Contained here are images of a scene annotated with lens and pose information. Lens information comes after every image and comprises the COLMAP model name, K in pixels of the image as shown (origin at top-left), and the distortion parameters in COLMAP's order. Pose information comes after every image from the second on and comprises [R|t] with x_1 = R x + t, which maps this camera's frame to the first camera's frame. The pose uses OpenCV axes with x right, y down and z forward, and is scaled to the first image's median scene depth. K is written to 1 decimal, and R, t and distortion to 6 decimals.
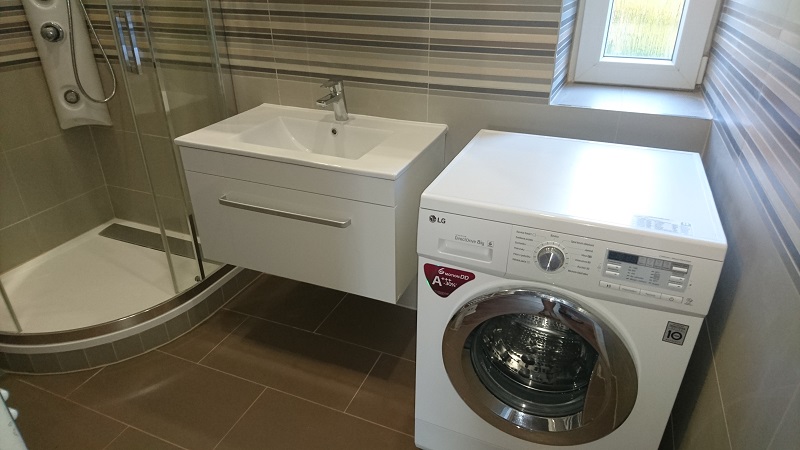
lens RADIAL K [[499.6, 0, 406.7], [0, 499.6, 226.3], [0, 0, 1]] dist [0.060240, -0.073920]
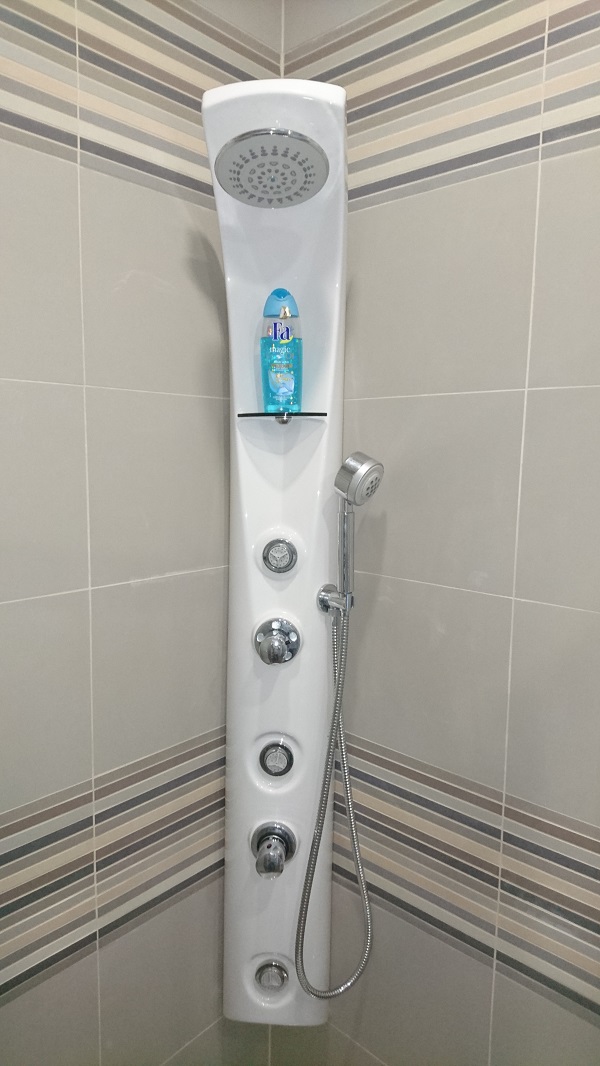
lens RADIAL K [[665.7, 0, 307.2], [0, 665.7, 526.2], [0, 0, 1]] dist [0.060240, -0.073920]
pose [[0.934545, 0.053222, -0.351842, -0.556782], [-0.174221, 0.930574, -0.321993, -0.517773], [0.310278, 0.362215, 0.878936, 0.466203]]
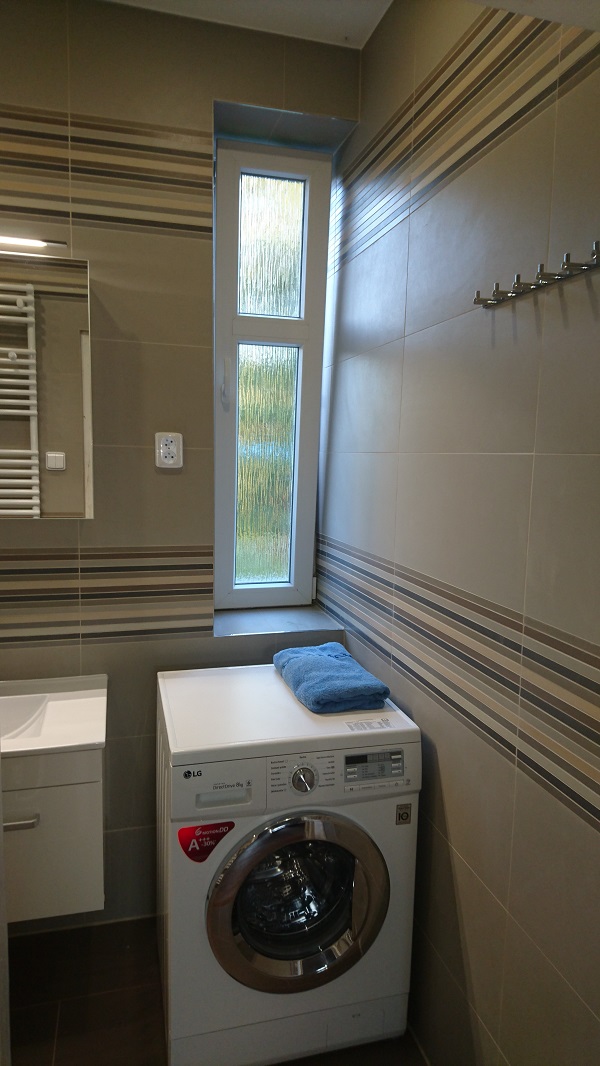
lens RADIAL K [[665.7, 0, 294.1], [0, 665.7, 533.1], [0, 0, 1]] dist [0.060240, -0.073920]
pose [[0.790284, -0.063186, 0.609474, -0.350555], [0.266693, 0.930982, -0.249293, -0.046798], [-0.551658, 0.359554, 0.752592, -0.170987]]
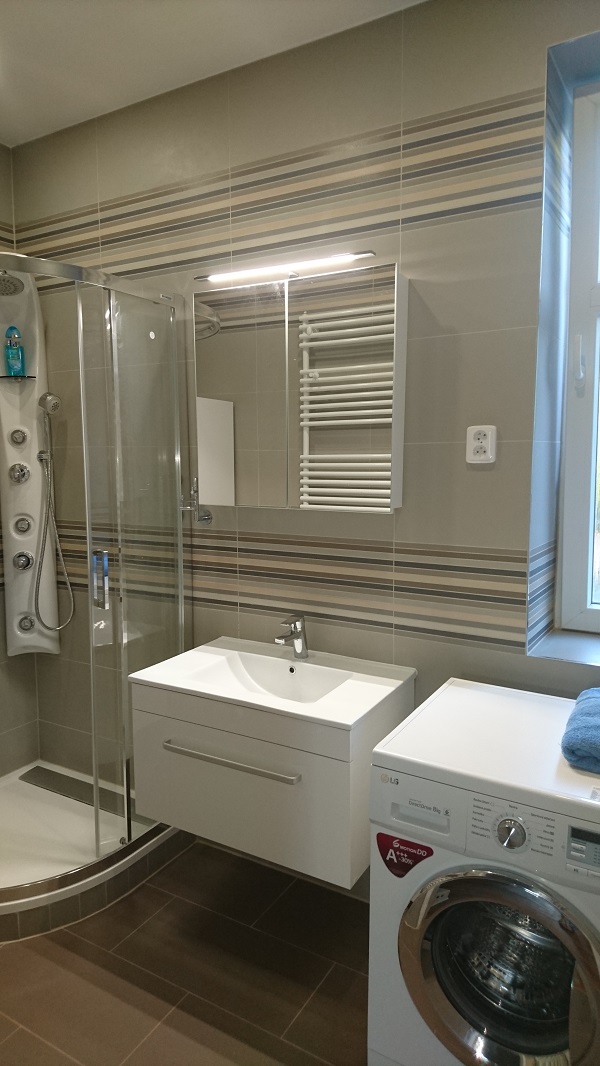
lens RADIAL K [[665.7, 0, 310.0], [0, 665.7, 529.4], [0, 0, 1]] dist [0.060240, -0.073920]
pose [[0.991106, 0.009271, -0.132753, 0.046064], [-0.056485, 0.932555, -0.356581, 0.002056], [0.120493, 0.360909, 0.924784, -0.218080]]
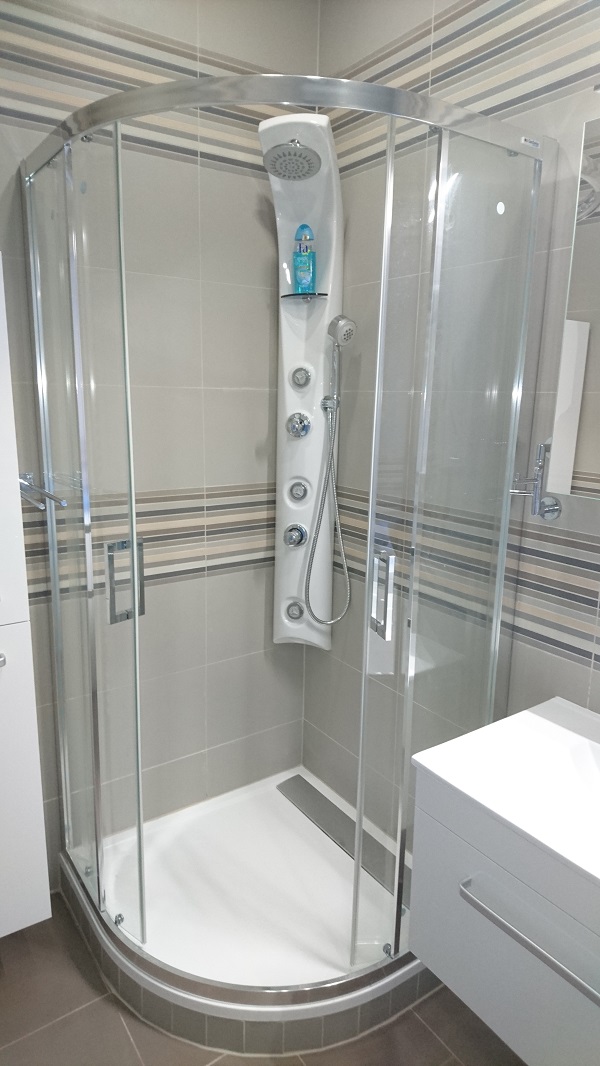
lens RADIAL K [[665.7, 0, 300.0], [0, 665.7, 547.2], [0, 0, 1]] dist [0.060240, -0.073920]
pose [[0.840155, 0.137744, -0.524564, -0.155637], [-0.264930, 0.948193, -0.175335, -0.206777], [0.473236, 0.286281, 0.833121, 0.138110]]
